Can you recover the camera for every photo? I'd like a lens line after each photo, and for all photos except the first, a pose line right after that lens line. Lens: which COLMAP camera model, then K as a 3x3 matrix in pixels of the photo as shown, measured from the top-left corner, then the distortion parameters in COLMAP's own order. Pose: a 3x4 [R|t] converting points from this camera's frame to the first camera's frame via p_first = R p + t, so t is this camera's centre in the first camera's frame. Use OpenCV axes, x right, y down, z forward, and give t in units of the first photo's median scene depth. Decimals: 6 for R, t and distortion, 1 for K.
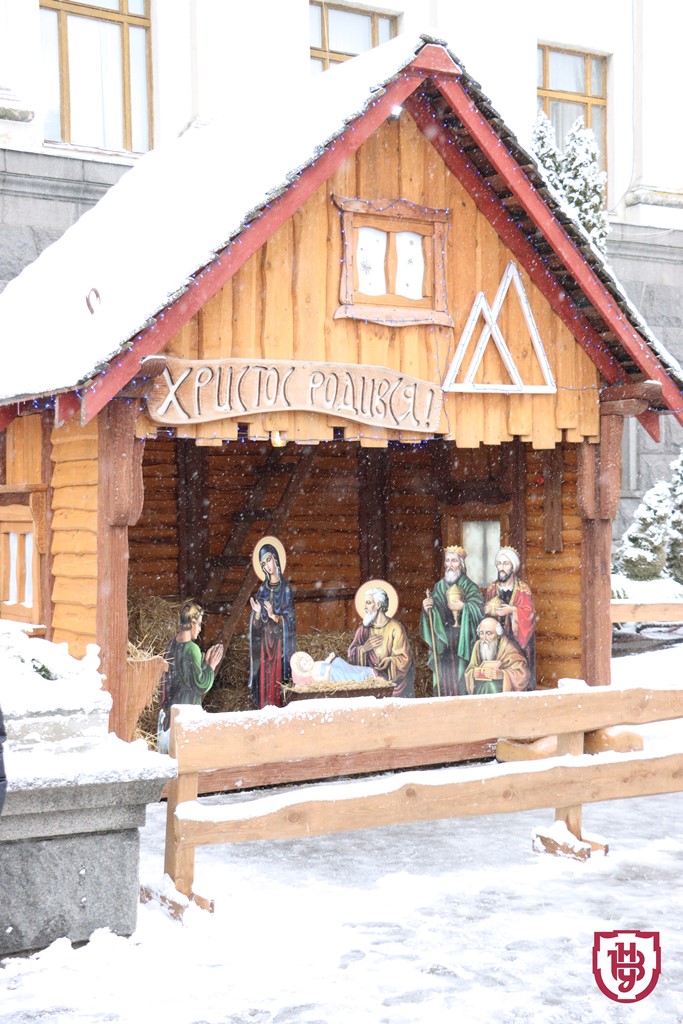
lens RADIAL K [[2018.8, 0, 341.6], [0, 2018.8, 512.4], [0, 0, 1]] dist [0.005249, 2.086555]
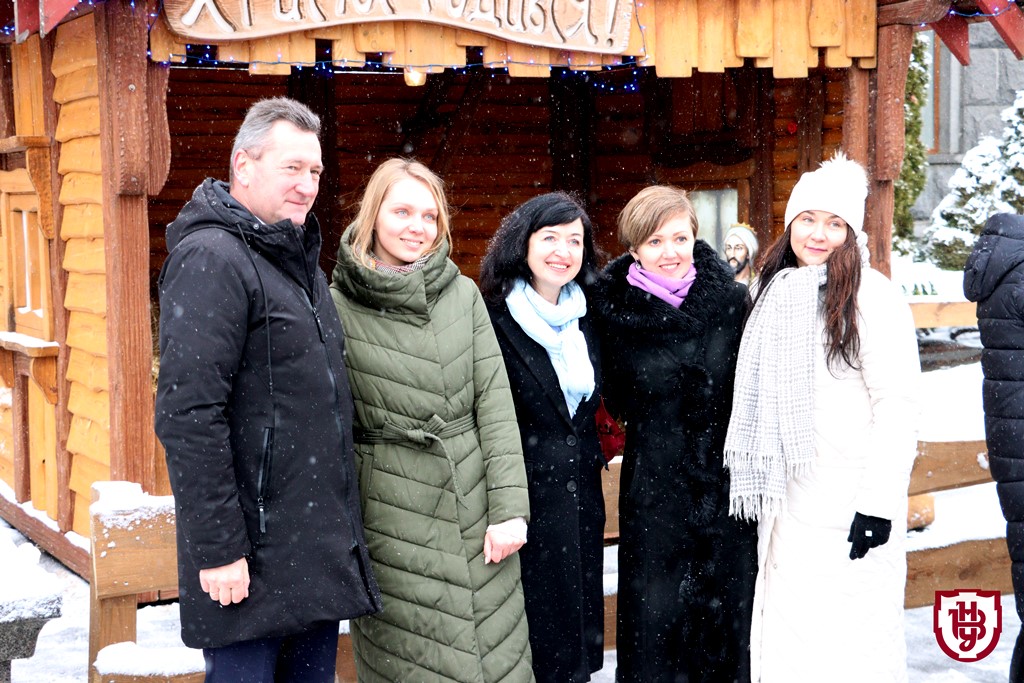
lens RADIAL K [[2018.8, 0, 511.9], [0, 2018.8, 408.4], [0, 0, 1]] dist [0.005249, 2.086555]
pose [[0.995863, -0.004977, -0.090733, 0.069874], [0.013773, 0.995230, 0.096576, 0.012576], [0.089819, -0.097426, 0.991181, 0.309282]]
